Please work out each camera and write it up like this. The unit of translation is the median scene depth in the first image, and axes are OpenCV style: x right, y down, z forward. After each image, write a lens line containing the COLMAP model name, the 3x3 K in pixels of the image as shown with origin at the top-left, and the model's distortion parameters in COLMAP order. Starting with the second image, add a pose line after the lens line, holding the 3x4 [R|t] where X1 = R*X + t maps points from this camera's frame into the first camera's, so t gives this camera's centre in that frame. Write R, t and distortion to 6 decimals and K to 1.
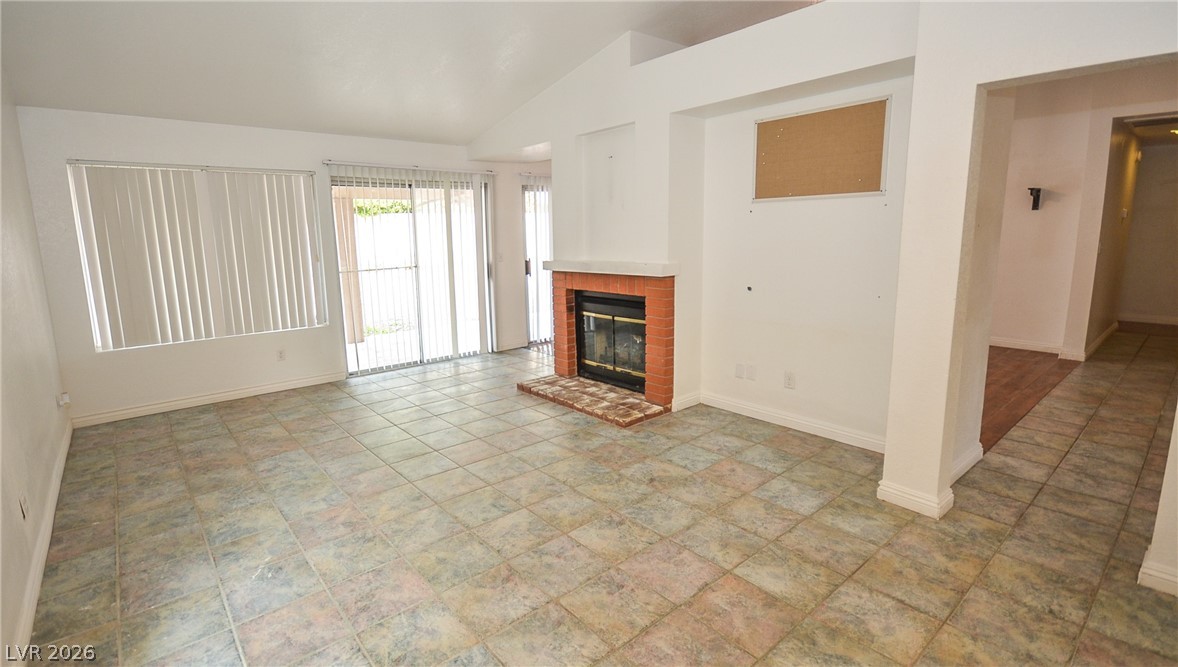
lens RADIAL K [[543.5, 0, 550.5], [0, 543.5, 322.7], [0, 0, 1]] dist [-0.001694, -0.000293]
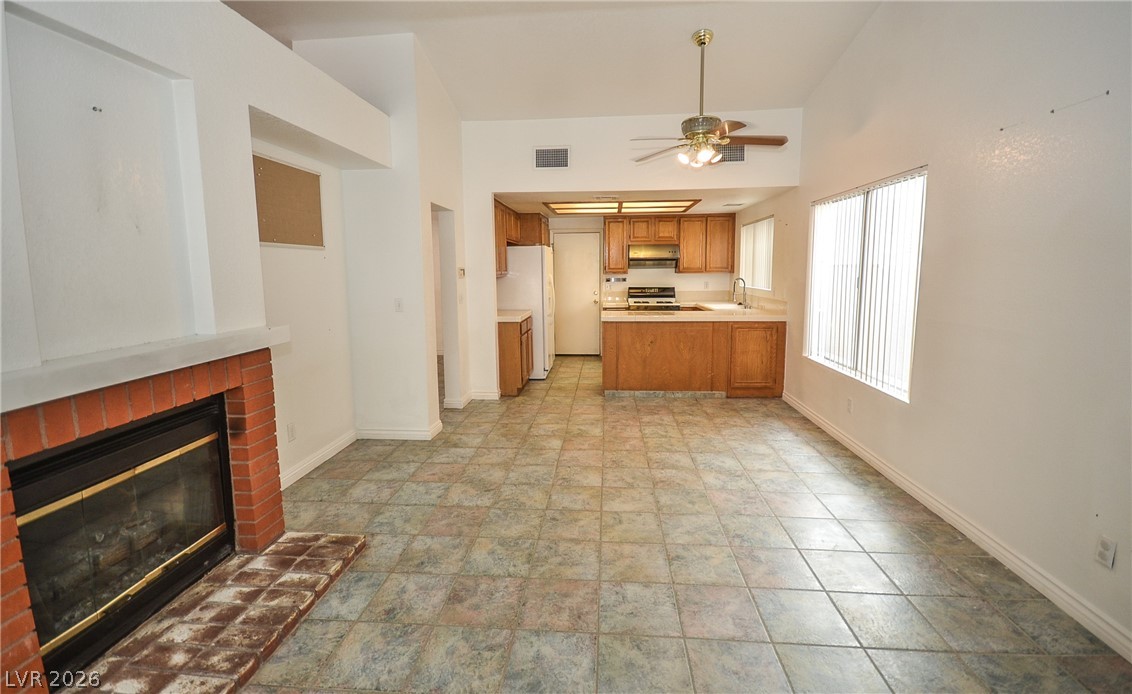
lens RADIAL K [[495.8, 0, 566.8], [0, 495.8, 321.8], [0, 0, 1]] dist [0.000636, -0.000030]
pose [[-0.724017, -0.045052, 0.688309, -0.602213], [0.140034, 0.967485, 0.210624, -0.236717], [-0.675418, 0.248882, -0.694168, 1.452474]]
